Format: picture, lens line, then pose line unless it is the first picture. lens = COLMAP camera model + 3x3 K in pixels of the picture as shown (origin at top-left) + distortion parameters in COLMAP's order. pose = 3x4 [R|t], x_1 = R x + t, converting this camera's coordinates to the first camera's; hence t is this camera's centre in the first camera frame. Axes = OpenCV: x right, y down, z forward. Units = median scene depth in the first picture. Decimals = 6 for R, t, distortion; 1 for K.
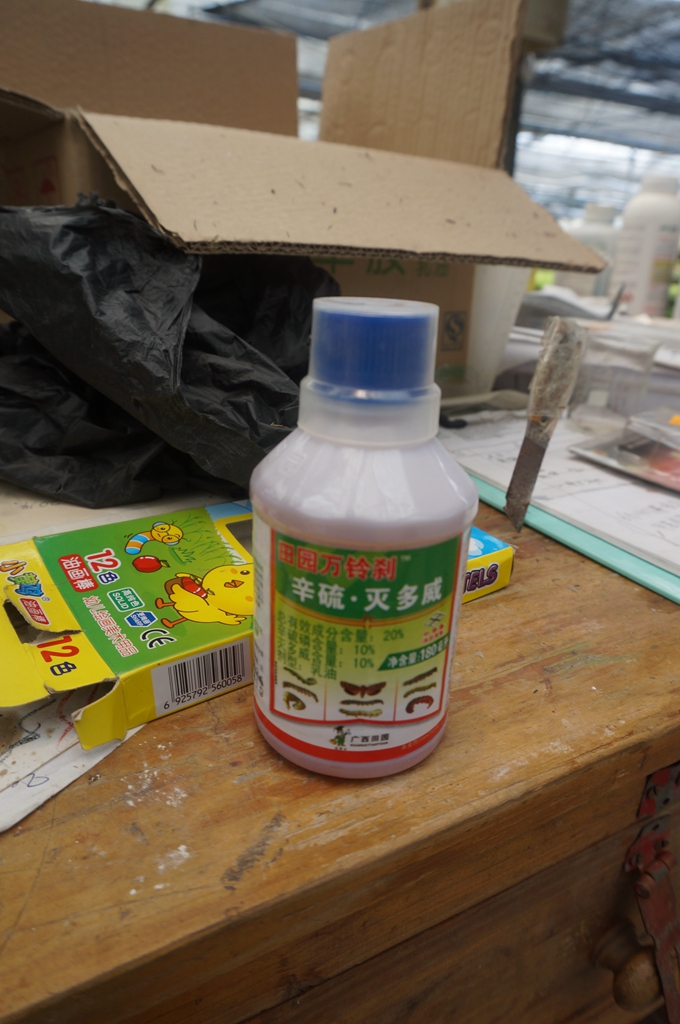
lens RADIAL K [[694.5, 0, 338.8], [0, 694.5, 515.6], [0, 0, 1]] dist [-0.043297, 0.021869]
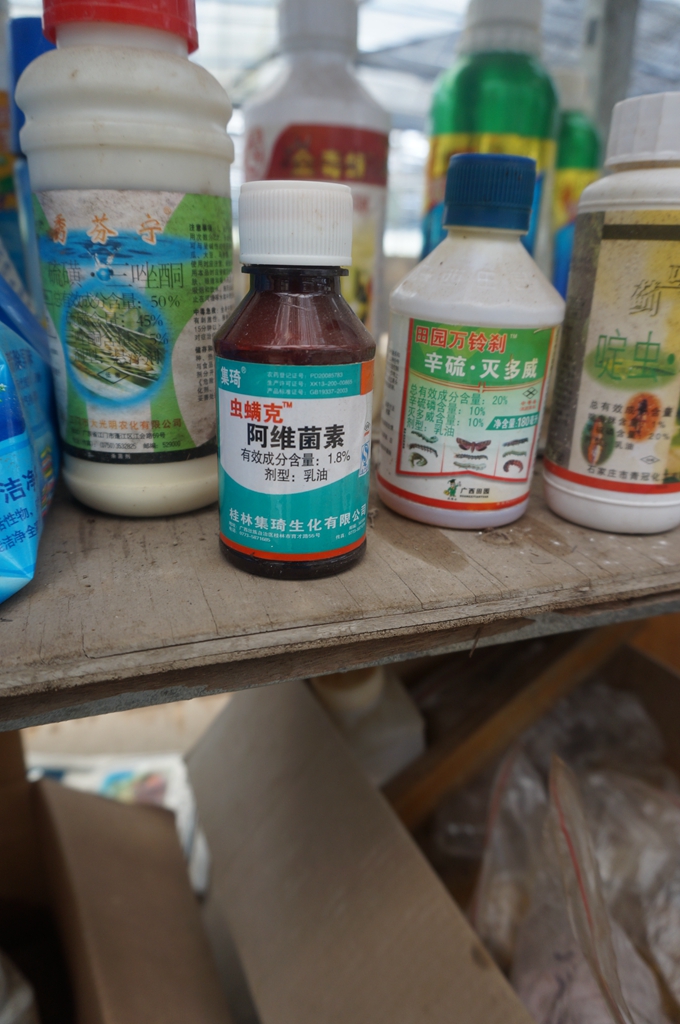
lens RADIAL K [[694.5, 0, 335.6], [0, 694.5, 524.7], [0, 0, 1]] dist [-0.043297, 0.021869]
pose [[0.997914, 0.038557, -0.051769, -0.156366], [-0.036705, 0.998668, 0.036267, 0.371060], [0.053099, -0.034291, 0.998000, -0.345638]]
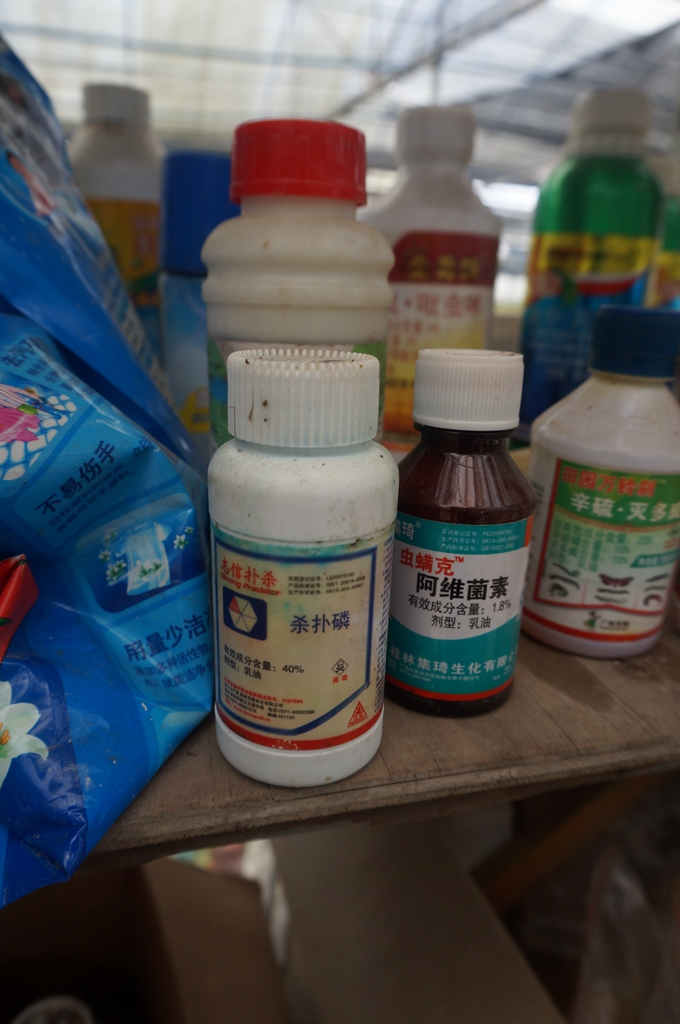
lens RADIAL K [[694.5, 0, 331.7], [0, 694.5, 525.8], [0, 0, 1]] dist [-0.043297, 0.021869]
pose [[0.988839, 0.067405, -0.132867, -0.351014], [-0.069833, 0.997465, -0.013695, 0.204129], [0.131607, 0.022821, 0.991039, -0.423900]]
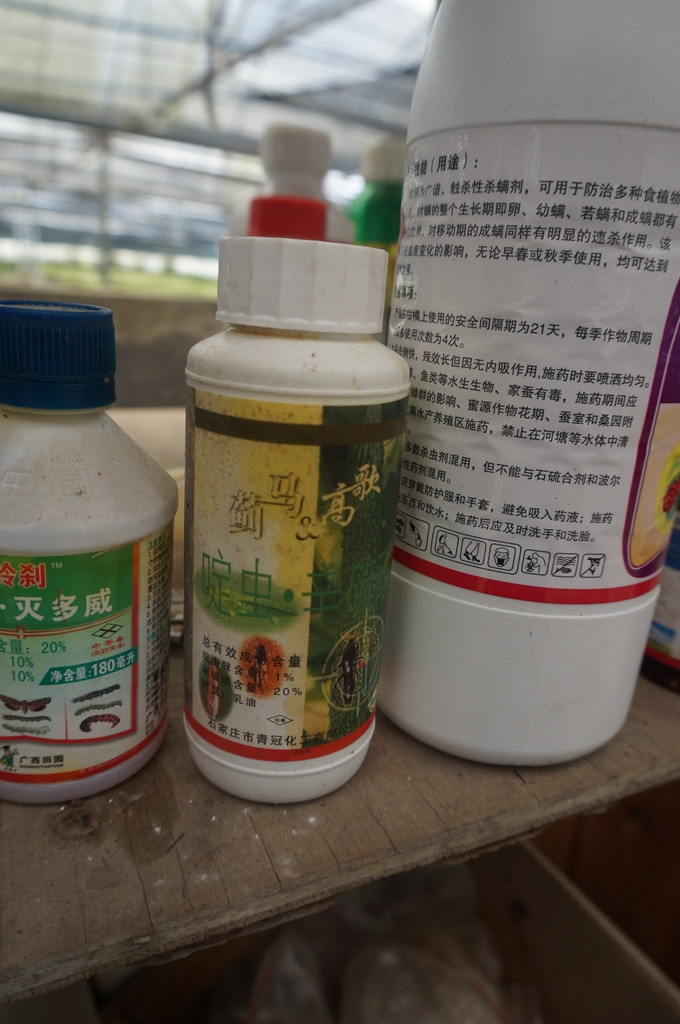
lens RADIAL K [[694.5, 0, 341.3], [0, 694.5, 520.4], [0, 0, 1]] dist [-0.043297, 0.021869]
pose [[0.997049, 0.049624, 0.058573, 0.401190], [-0.048825, 0.998695, -0.014998, -0.004021], [-0.059241, 0.012094, 0.998170, 0.048001]]
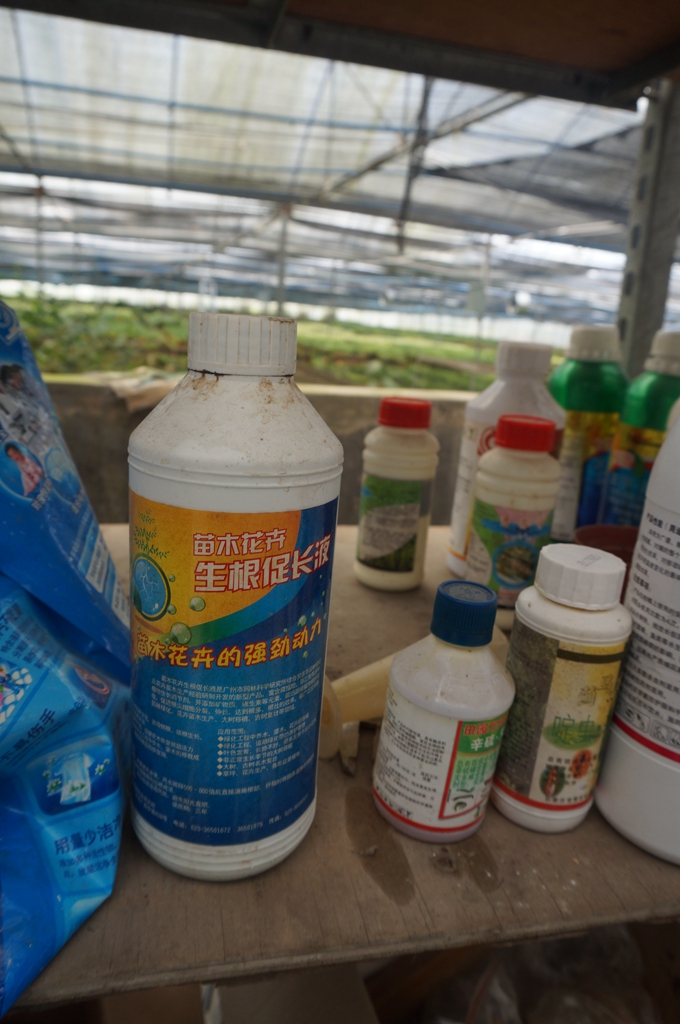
lens RADIAL K [[694.5, 0, 332.1], [0, 694.5, 509.6], [0, 0, 1]] dist [-0.043297, 0.021869]
pose [[0.980171, 0.114138, -0.161977, -0.009832], [-0.127186, 0.989220, -0.072579, -0.339640], [0.151947, 0.091741, 0.984122, -0.901038]]
